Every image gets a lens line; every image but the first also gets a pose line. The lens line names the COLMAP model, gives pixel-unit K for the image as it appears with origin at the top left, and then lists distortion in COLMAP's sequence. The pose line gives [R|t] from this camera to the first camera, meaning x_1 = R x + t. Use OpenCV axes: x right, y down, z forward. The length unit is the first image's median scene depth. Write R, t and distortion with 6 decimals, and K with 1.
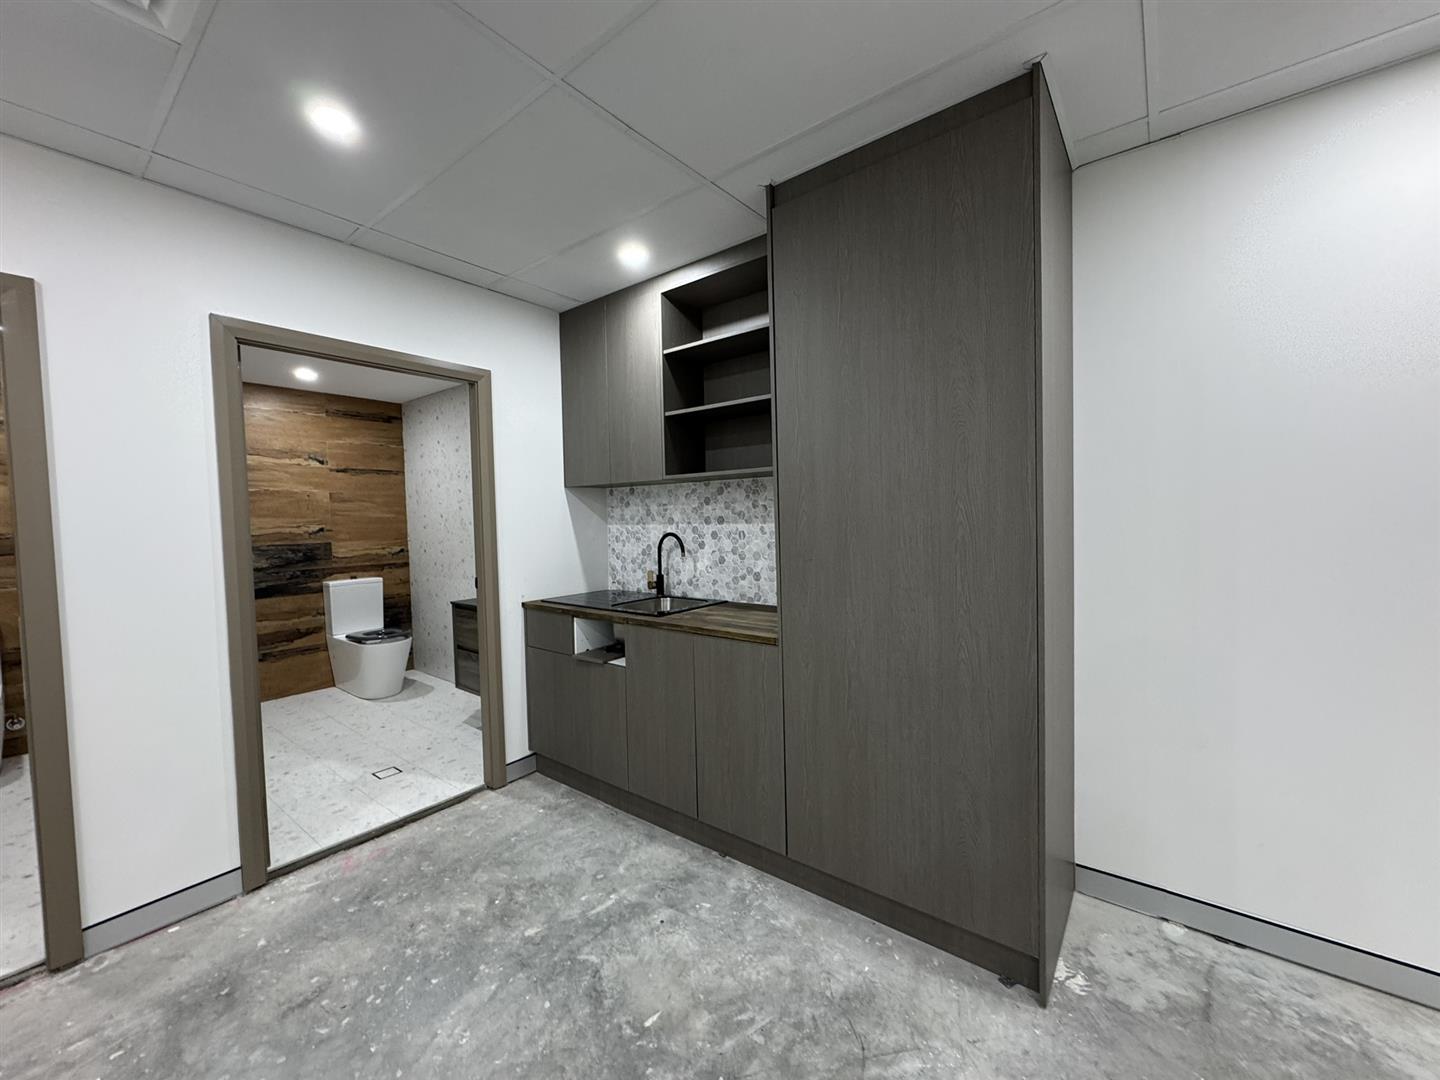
lens RADIAL K [[572.8, 0, 720.2], [0, 572.8, 539.8], [0, 0, 1]] dist [-0.002777, -0.000148]
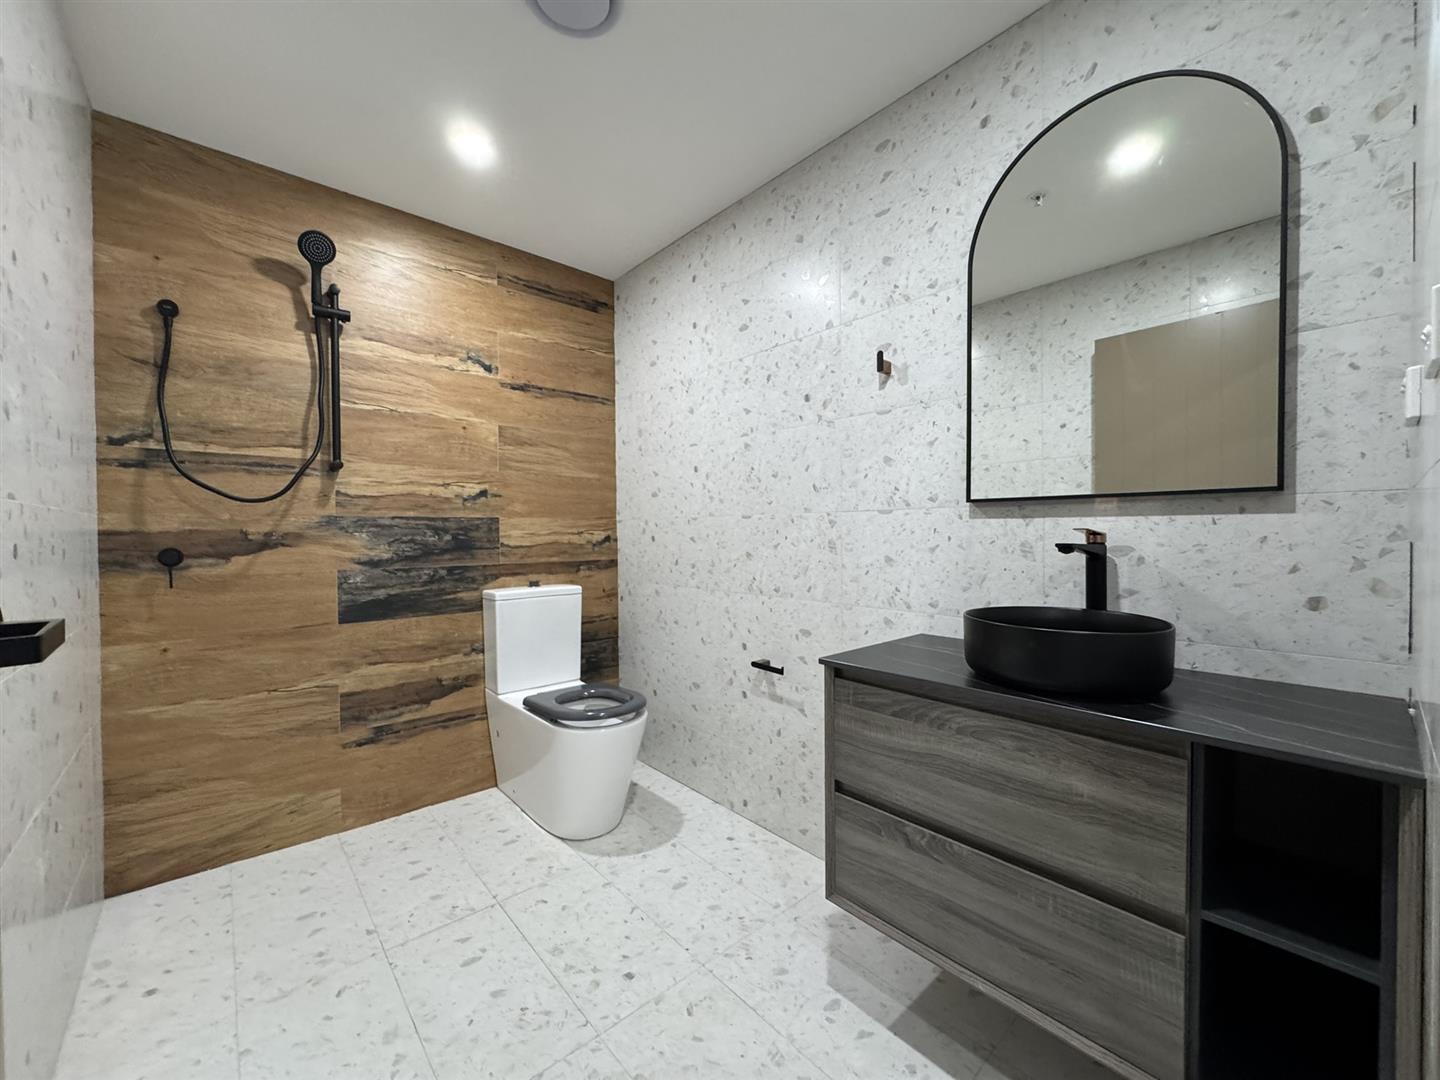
lens RADIAL K [[572.8, 0, 717.5], [0, 572.8, 538.7], [0, 0, 1]] dist [-0.002777, -0.000148]
pose [[0.983679, 0.016722, -0.179153, -0.380392], [-0.021499, 0.999462, -0.024757, 0.033400], [0.178643, 0.028204, 0.983510, 0.506747]]
